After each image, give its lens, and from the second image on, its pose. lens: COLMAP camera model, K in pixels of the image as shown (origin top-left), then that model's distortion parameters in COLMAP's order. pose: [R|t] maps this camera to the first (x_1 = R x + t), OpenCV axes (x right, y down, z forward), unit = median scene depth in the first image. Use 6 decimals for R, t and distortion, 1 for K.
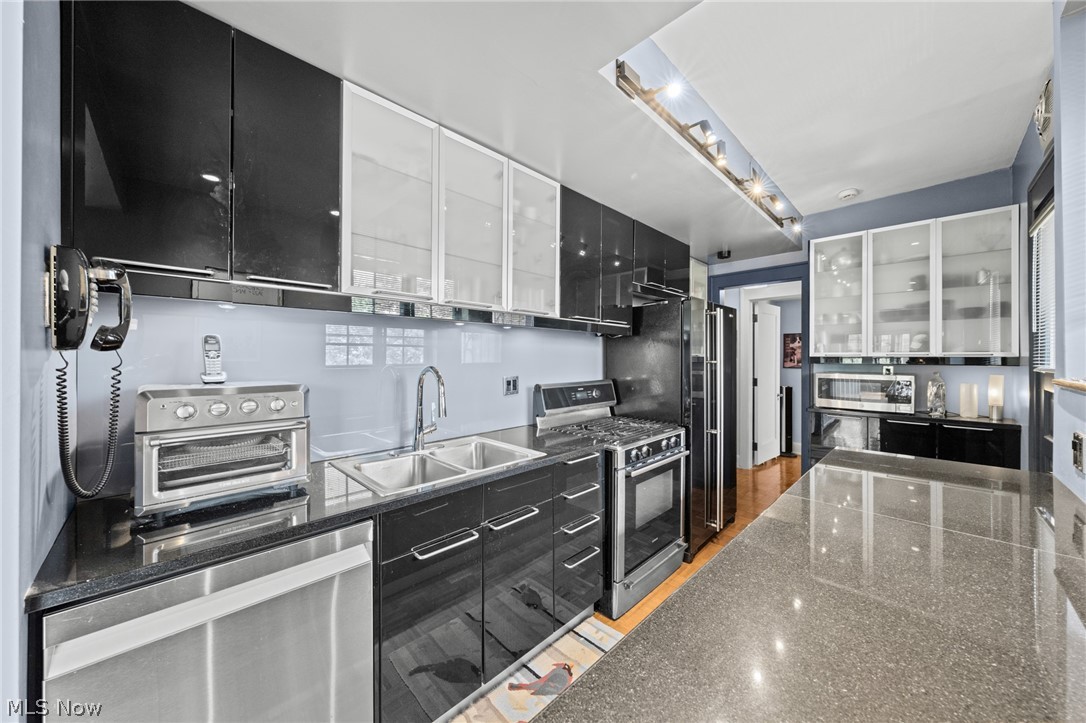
lens RADIAL K [[381.6, 0, 550.2], [0, 381.6, 359.3], [0, 0, 1]] dist [-0.000565, -0.000082]
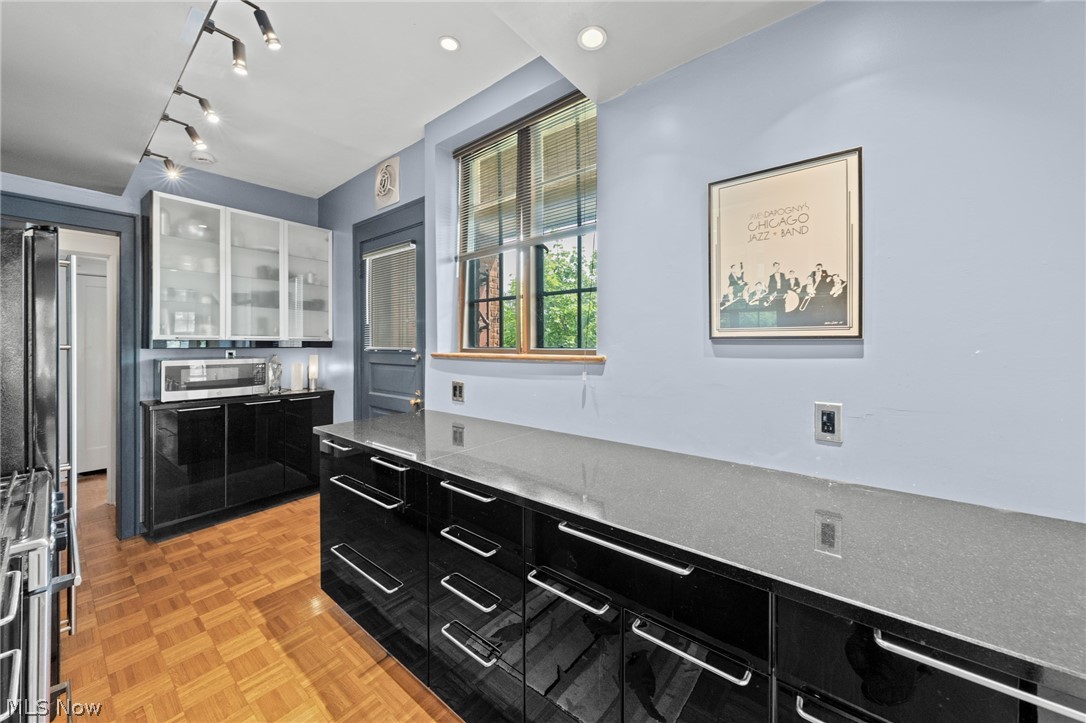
lens RADIAL K [[383.6, 0, 576.1], [0, 383.6, 343.3], [0, 0, 1]] dist [0.001385, 0.000105]
pose [[-0.157156, 0.002051, 0.987572, -0.264610], [0.006425, 0.999979, -0.001055, 0.008191], [-0.987553, 0.006179, -0.157165, 0.304220]]
